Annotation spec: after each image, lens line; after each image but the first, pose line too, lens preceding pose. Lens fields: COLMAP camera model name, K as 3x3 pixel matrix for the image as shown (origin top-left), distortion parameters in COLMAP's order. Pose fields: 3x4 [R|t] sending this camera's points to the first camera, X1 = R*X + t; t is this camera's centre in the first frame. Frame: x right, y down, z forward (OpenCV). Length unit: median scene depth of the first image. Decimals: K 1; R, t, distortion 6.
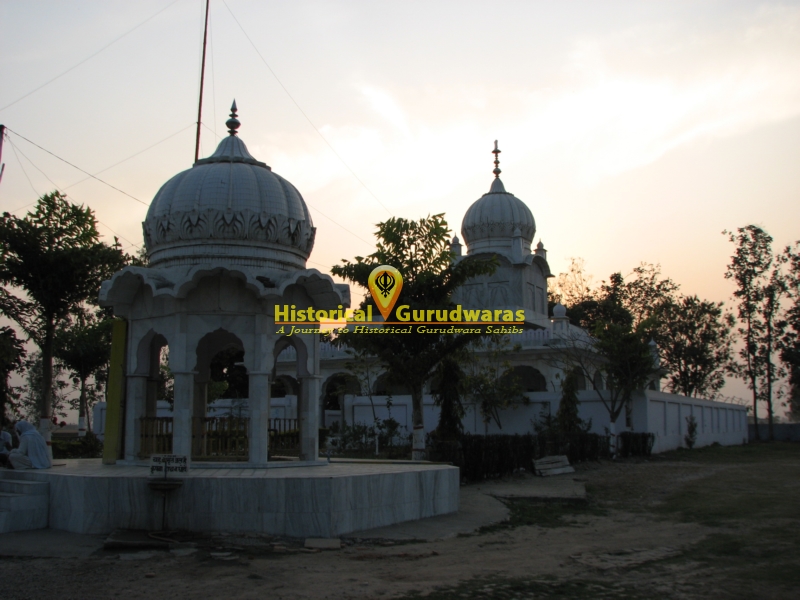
lens RADIAL K [[862.8, 0, 394.9], [0, 862.8, 316.6], [0, 0, 1]] dist [-0.203914, 0.278262]
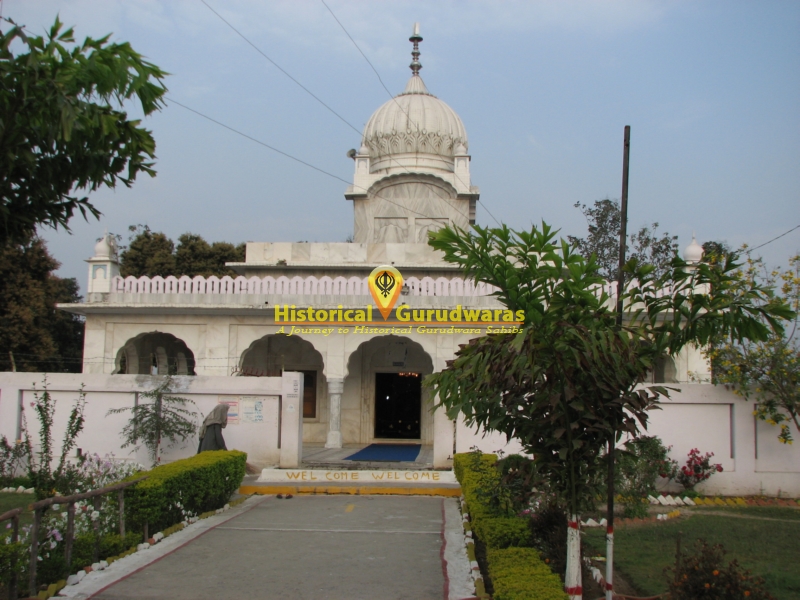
lens RADIAL K [[862.8, 0, 394.9], [0, 862.8, 316.6], [0, 0, 1]] dist [-0.203914, 0.278262]
pose [[0.902445, 0.070497, 0.424998, -0.188735], [-0.077018, 0.997028, -0.001841, 0.040558], [-0.423865, -0.031071, 0.905192, 0.389551]]
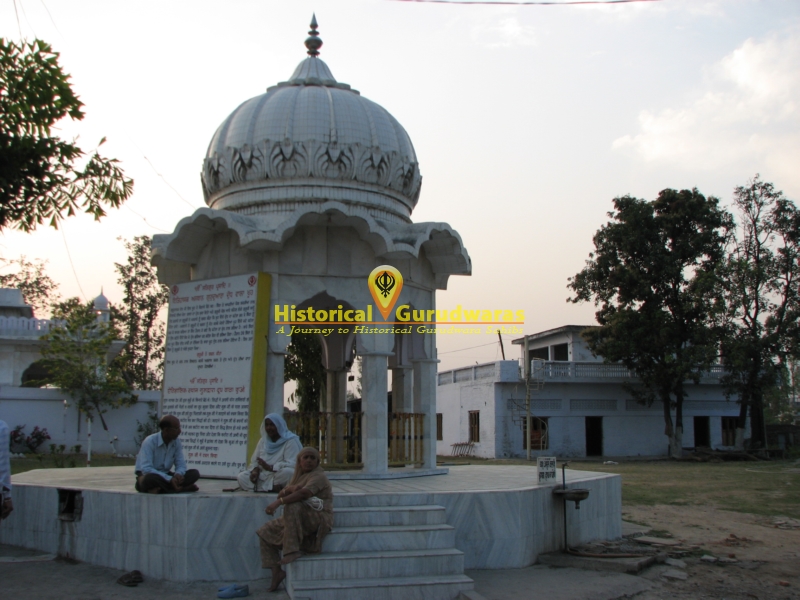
lens RADIAL K [[862.8, 0, 394.9], [0, 862.8, 316.6], [0, 0, 1]] dist [-0.203914, 0.278262]
pose [[0.638984, 0.102984, 0.762295, -0.215082], [-0.097684, 0.993838, -0.052382, 0.018292], [-0.762992, -0.040992, 0.645107, 0.126316]]
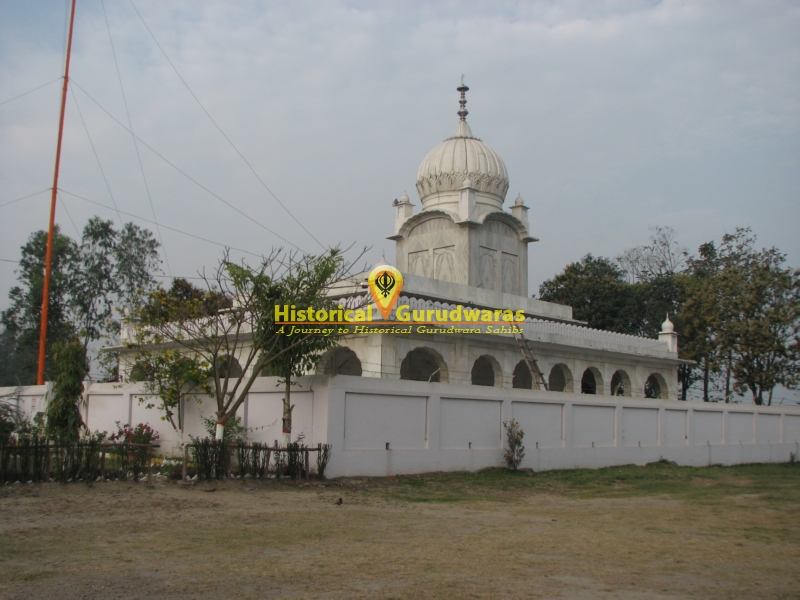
lens RADIAL K [[862.8, 0, 394.9], [0, 862.8, 316.6], [0, 0, 1]] dist [-0.203914, 0.278262]
pose [[0.961327, -0.012961, -0.275105, 0.292076], [0.013211, 0.999912, -0.000945, 0.023860], [0.275093, -0.002726, 0.961414, 0.219858]]
